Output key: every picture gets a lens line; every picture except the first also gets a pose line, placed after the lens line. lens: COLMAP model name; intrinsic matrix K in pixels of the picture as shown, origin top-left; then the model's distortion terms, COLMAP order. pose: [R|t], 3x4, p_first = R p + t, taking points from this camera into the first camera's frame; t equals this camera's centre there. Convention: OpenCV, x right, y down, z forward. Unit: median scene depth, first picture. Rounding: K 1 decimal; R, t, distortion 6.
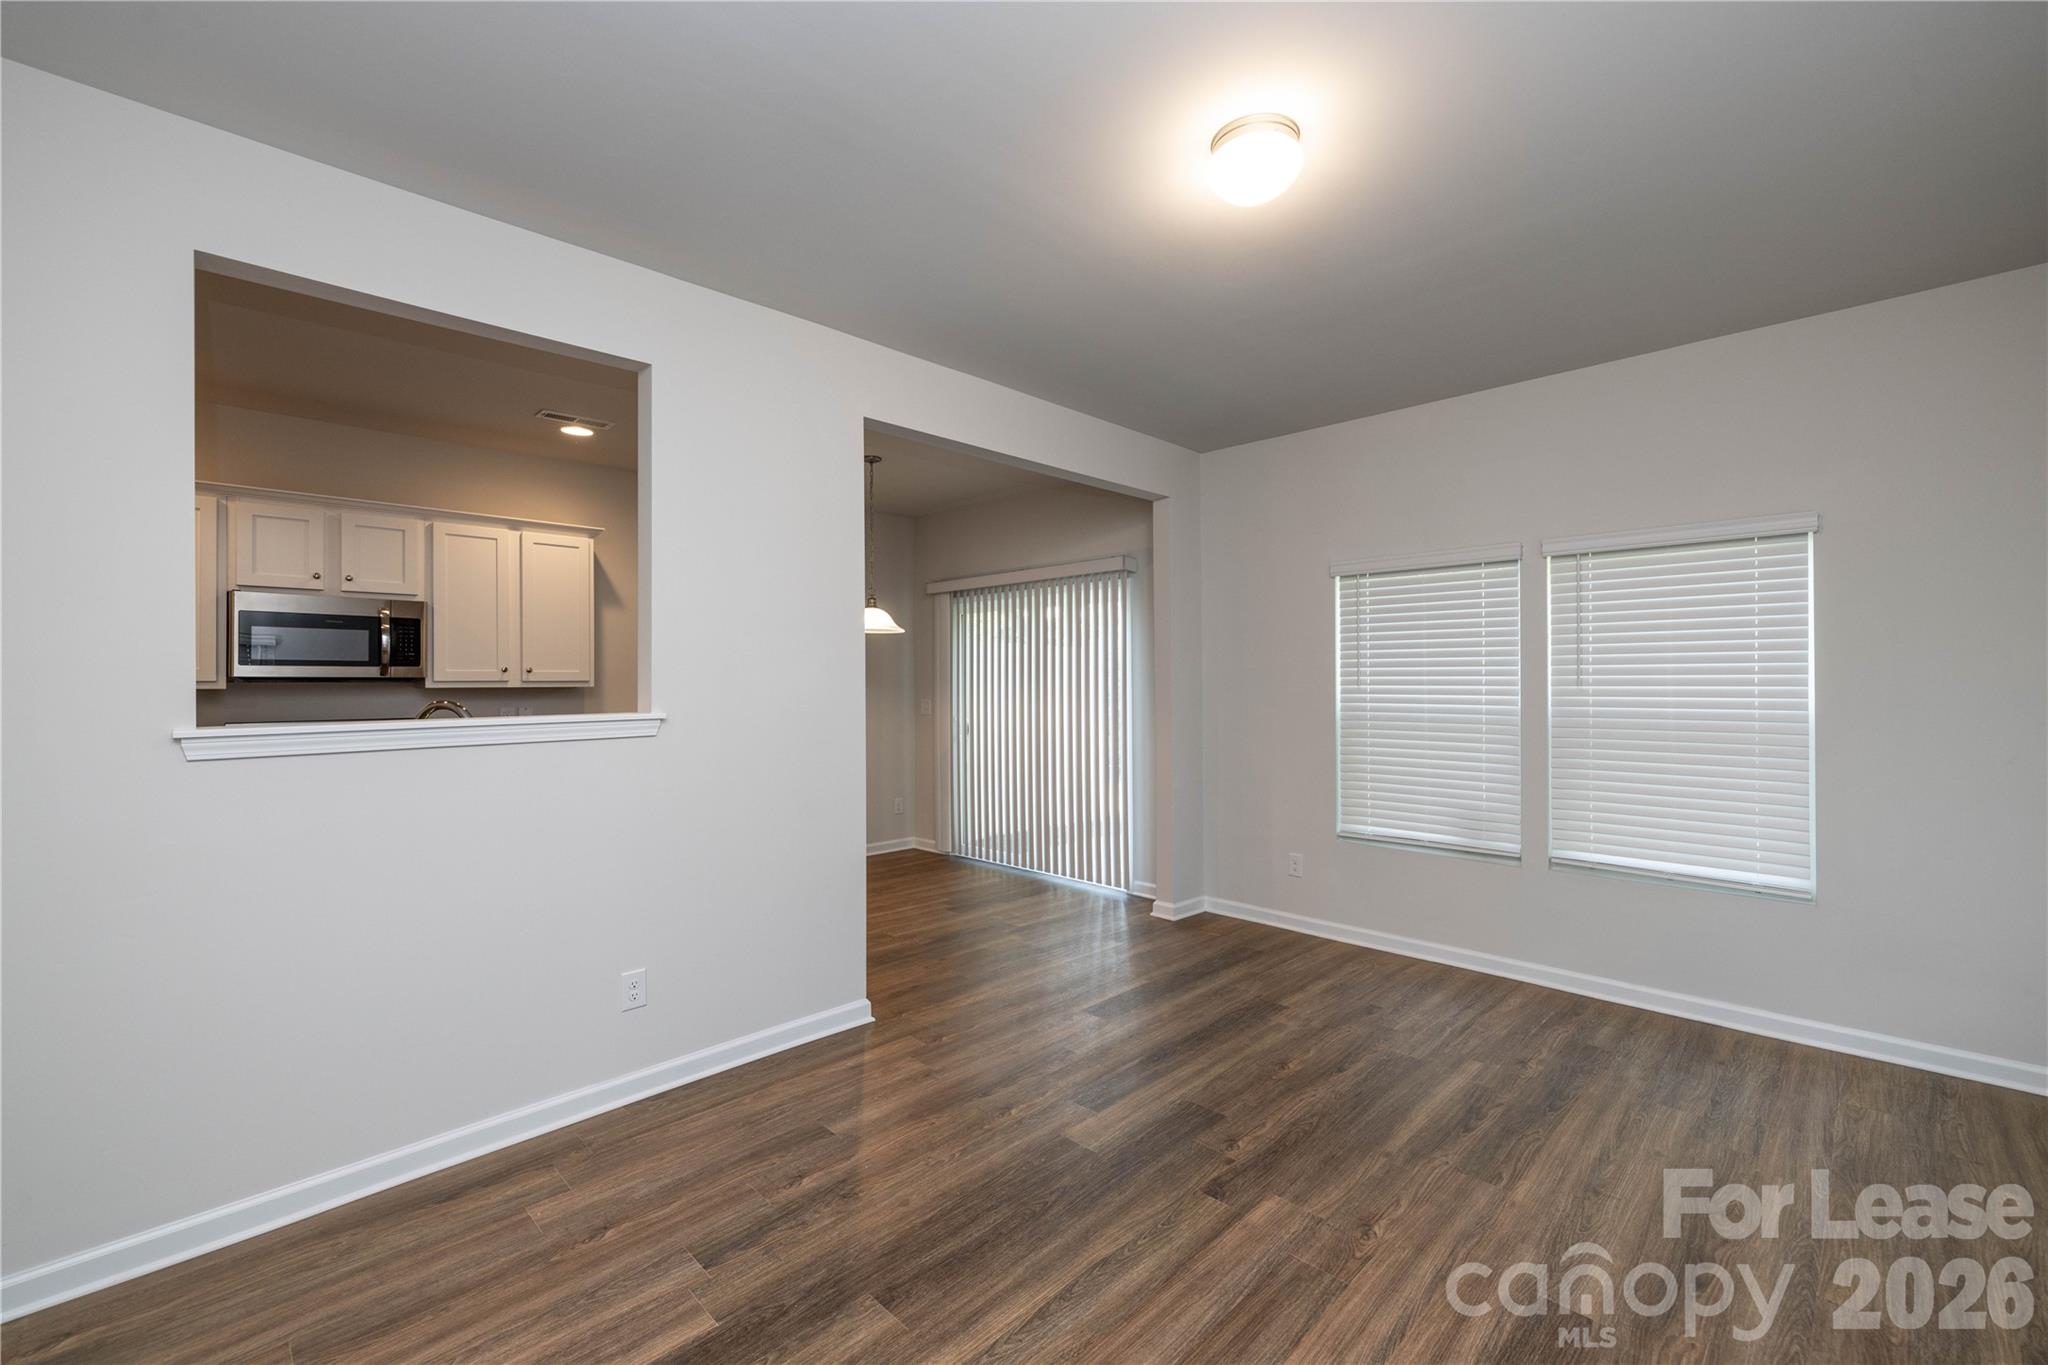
lens RADIAL K [[854.4, 0, 1024.0], [0, 854.4, 682.5], [0, 0, 1]] dist [-0.000063, -0.000084]
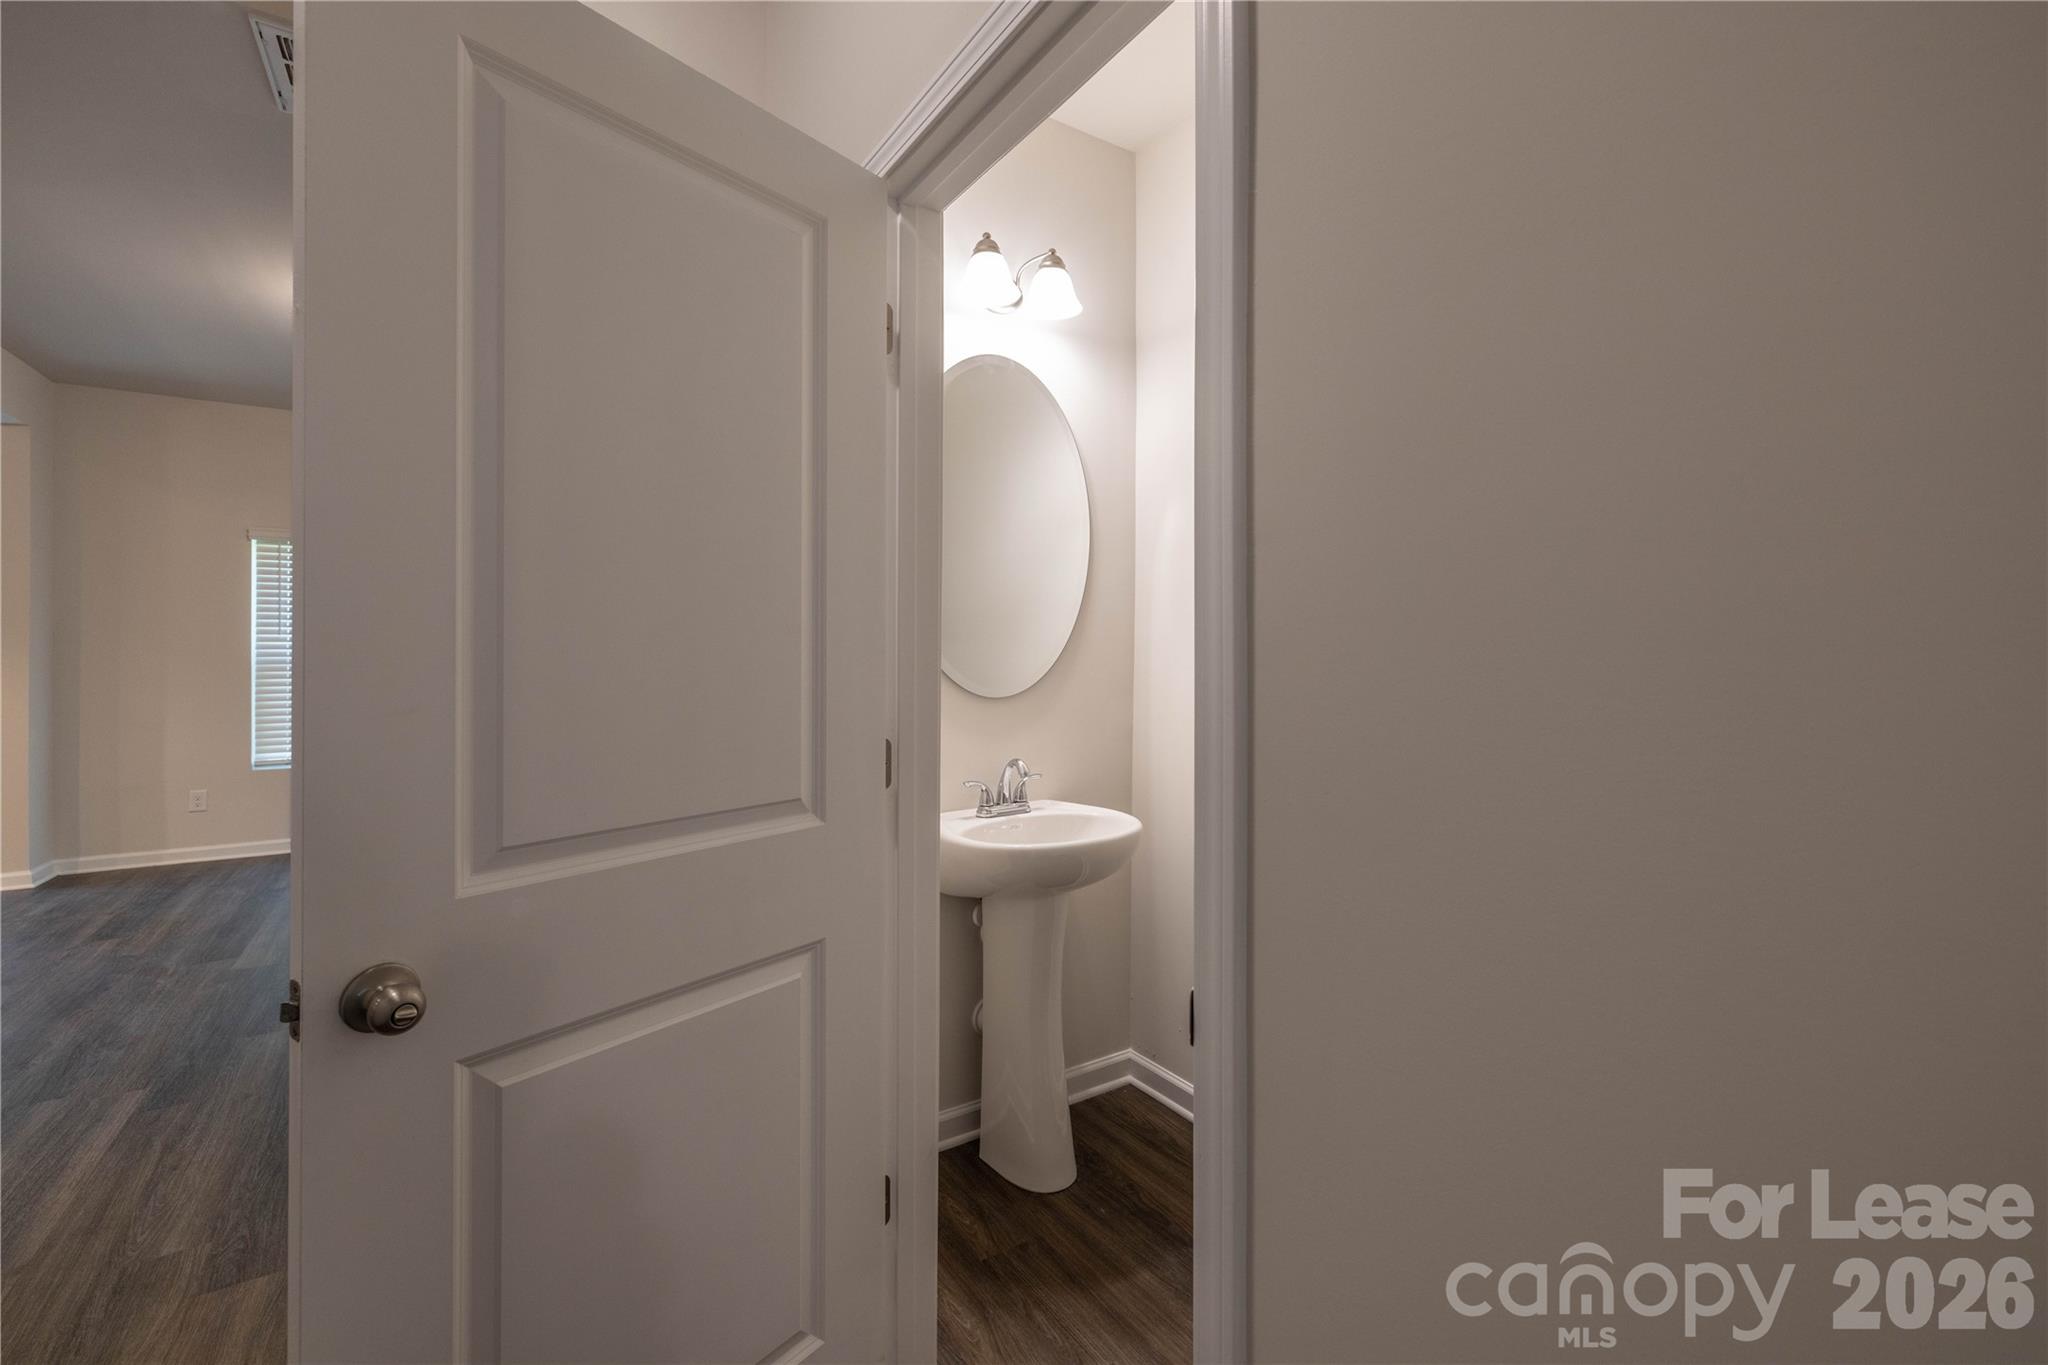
lens RADIAL K [[876.6, 0, 1031.7], [0, 876.6, 648.9], [0, 0, 1]] dist [-0.001058, -0.000266]
pose [[0.200072, 0.001410, 0.979780, -0.645313], [-0.002093, 0.999997, -0.001012, 0.025137], [-0.979779, -0.001848, 0.200075, -0.288312]]
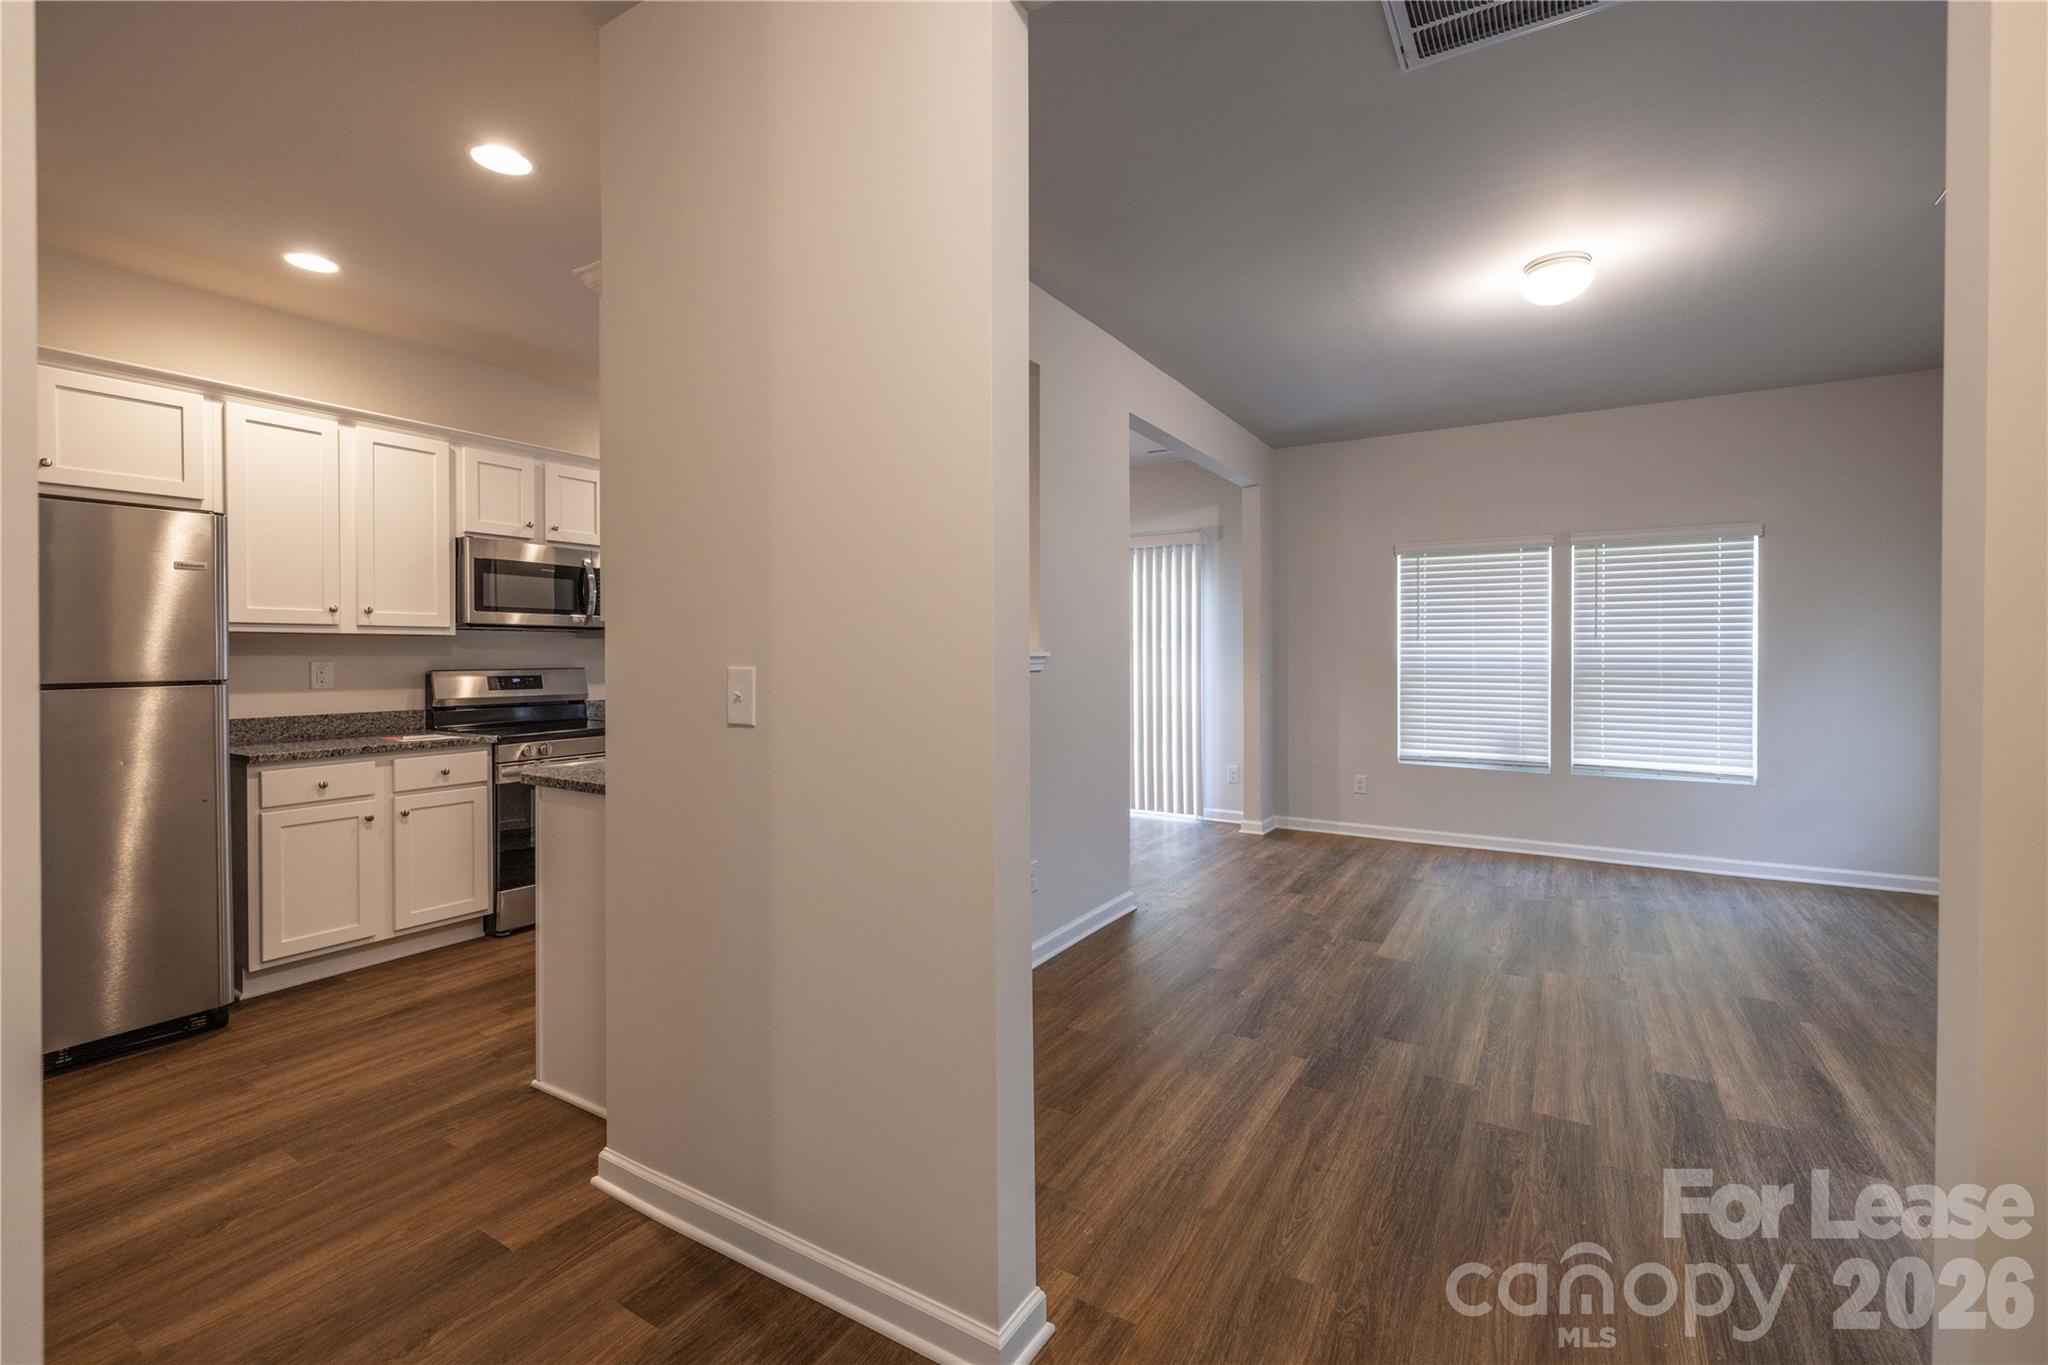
lens RADIAL K [[876.6, 0, 1031.7], [0, 876.6, 648.9], [0, 0, 1]] dist [-0.001058, -0.000266]
pose [[0.972132, 0.004447, 0.234393, -0.526659], [-0.003429, 0.999983, -0.004752, 0.027067], [-0.234410, 0.003815, 0.972130, -0.155392]]
